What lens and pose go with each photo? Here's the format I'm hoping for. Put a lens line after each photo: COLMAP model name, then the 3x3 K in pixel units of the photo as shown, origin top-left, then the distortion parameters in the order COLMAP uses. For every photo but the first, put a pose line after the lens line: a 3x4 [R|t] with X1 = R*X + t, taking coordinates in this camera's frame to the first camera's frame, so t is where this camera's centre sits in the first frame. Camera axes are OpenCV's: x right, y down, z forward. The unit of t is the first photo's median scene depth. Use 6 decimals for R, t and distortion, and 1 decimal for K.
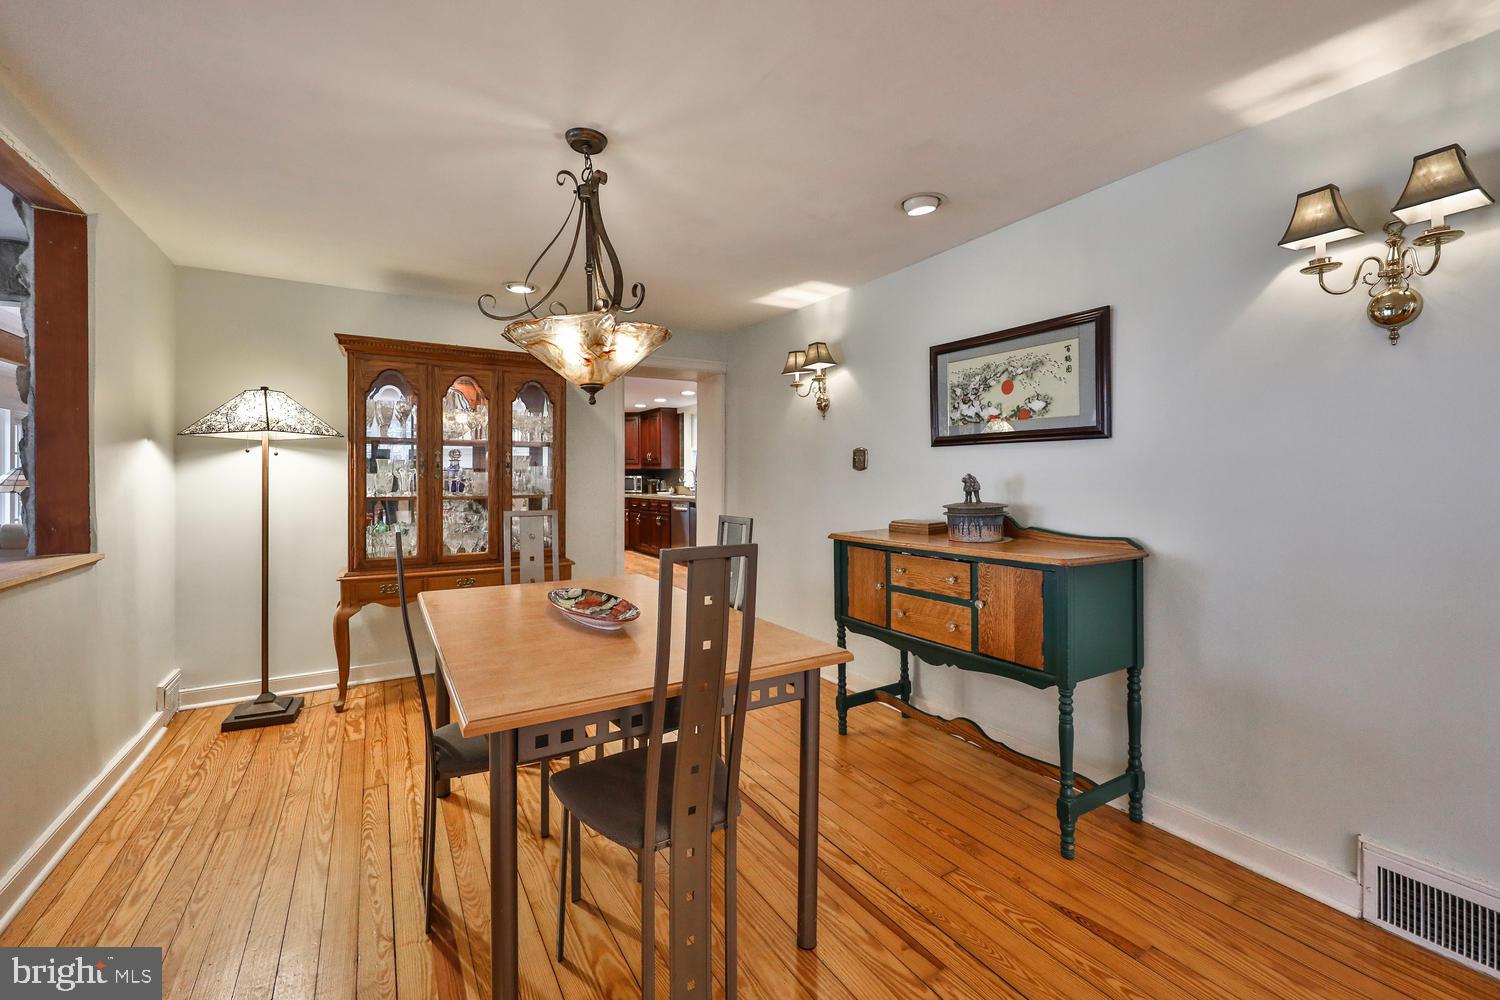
lens RADIAL K [[627.6, 0, 768.5], [0, 627.6, 468.4], [0, 0, 1]] dist [0.002234, -0.000456]
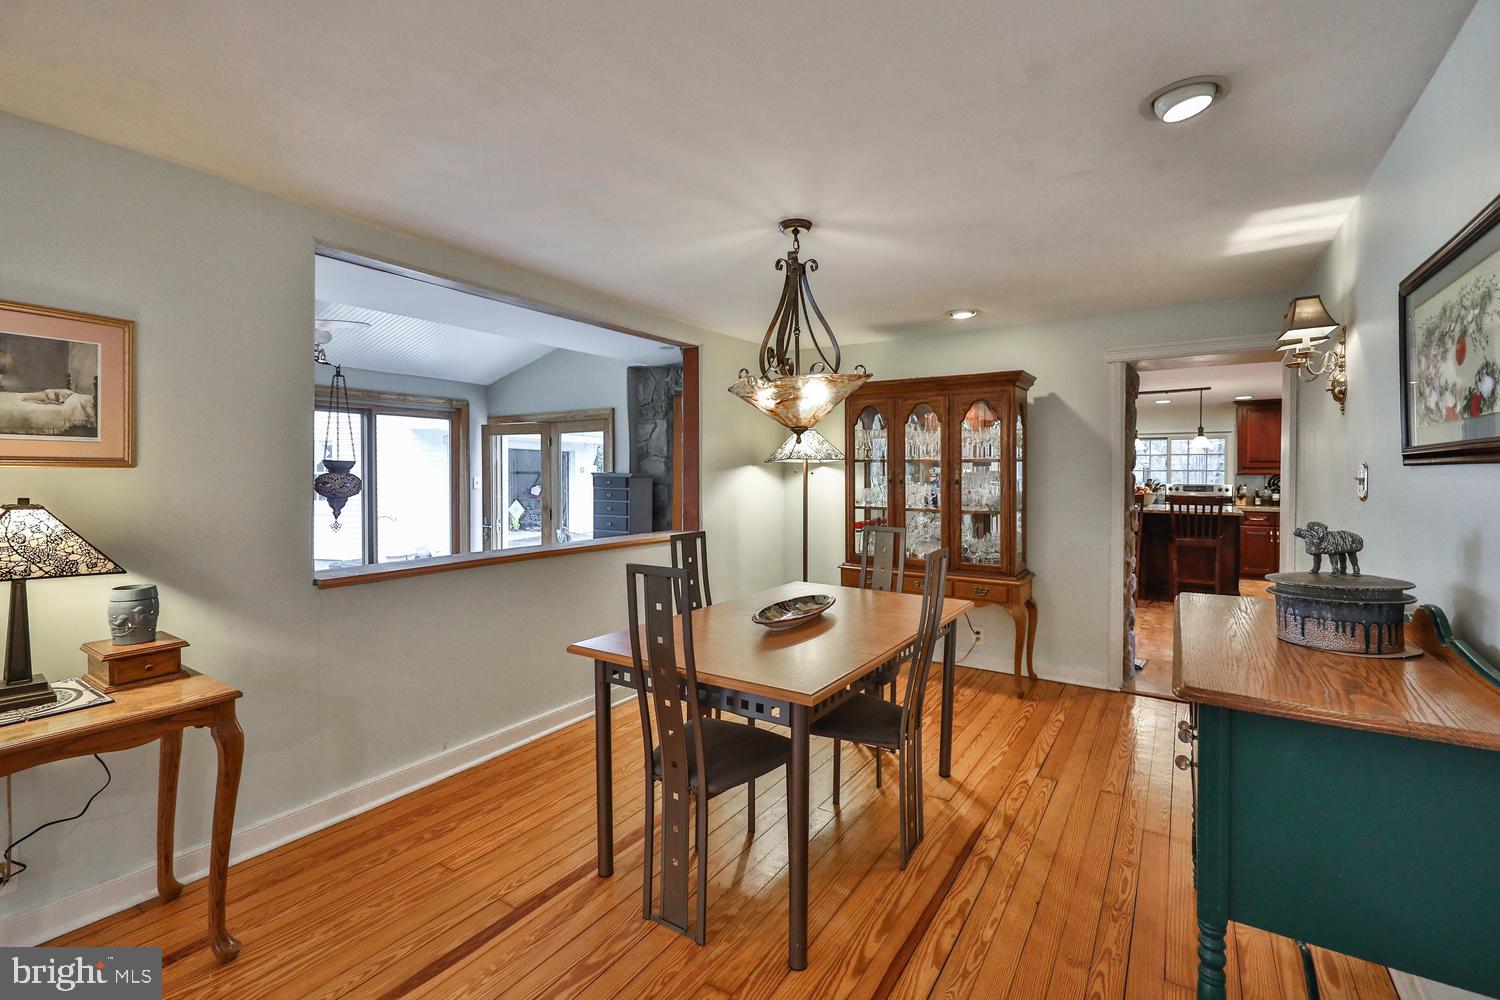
lens RADIAL K [[671.7, 0, 779.3], [0, 671.7, 490.3], [0, 0, 1]] dist [-0.001033, -0.000177]
pose [[0.443401, 0.028933, -0.895856, 0.569486], [0.004551, 0.999393, 0.034530, -0.038102], [0.896312, -0.019388, 0.443001, 0.266397]]
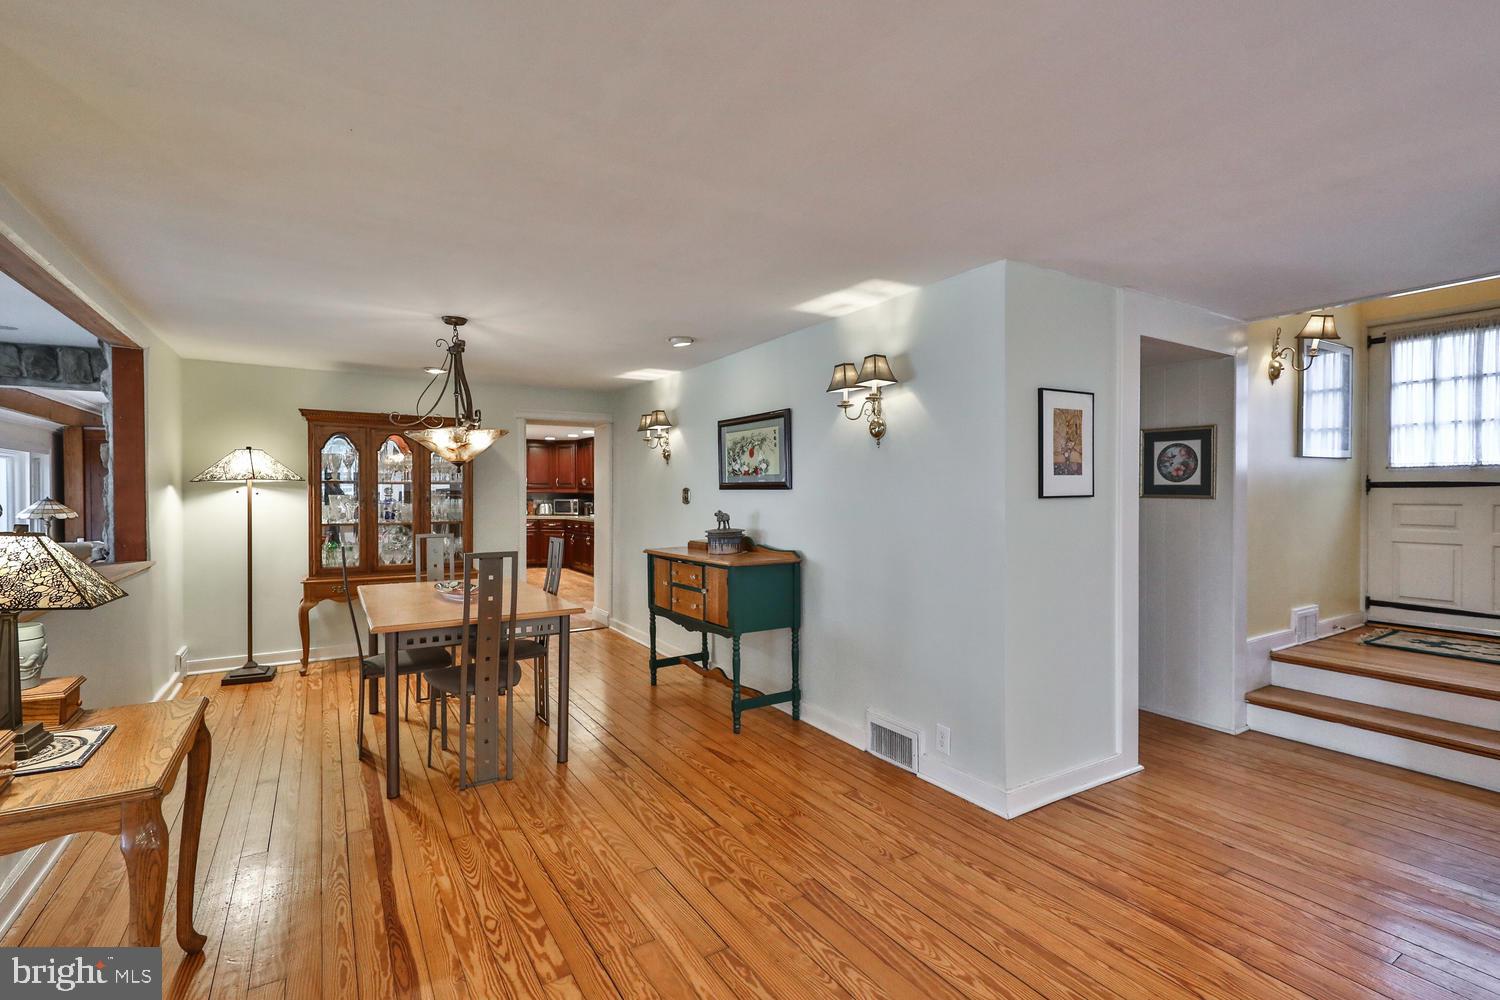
lens RADIAL K [[671.7, 0, 779.3], [0, 671.7, 490.3], [0, 0, 1]] dist [-0.001033, -0.000177]
pose [[0.999327, 0.001721, 0.036631, 0.358562], [-0.002023, 0.999964, 0.008229, -0.048023], [-0.036615, -0.008298, 0.999295, -0.589349]]
